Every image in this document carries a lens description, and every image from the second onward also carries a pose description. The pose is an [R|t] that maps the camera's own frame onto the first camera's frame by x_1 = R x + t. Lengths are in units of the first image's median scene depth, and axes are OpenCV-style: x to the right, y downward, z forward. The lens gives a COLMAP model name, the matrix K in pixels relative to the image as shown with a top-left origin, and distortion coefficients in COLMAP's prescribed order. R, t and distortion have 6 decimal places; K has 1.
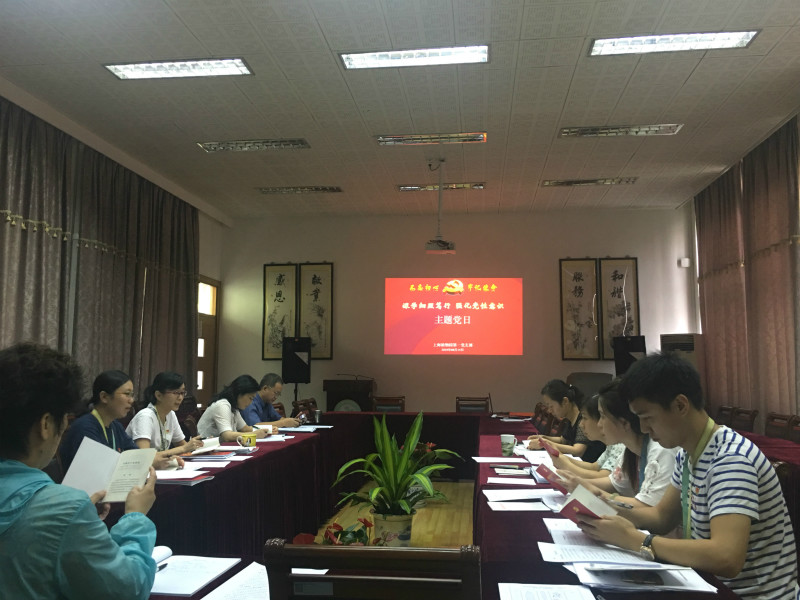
lens RADIAL K [[679.5, 0, 401.4], [0, 679.5, 301.6], [0, 0, 1]] dist [0.064870, -0.025218]
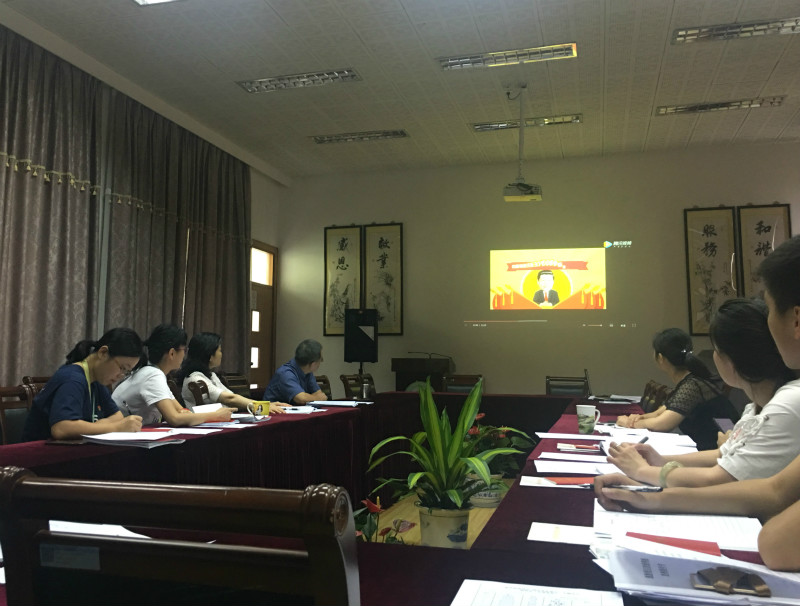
lens RADIAL K [[712.3, 0, 396.1], [0, 712.3, 299.4], [0, 0, 1]] dist [0.063607, -0.074805]
pose [[0.981145, -0.017366, -0.192489, 0.073787], [0.014497, 0.999762, -0.016298, 0.062839], [0.192727, 0.013201, 0.981164, 0.132954]]
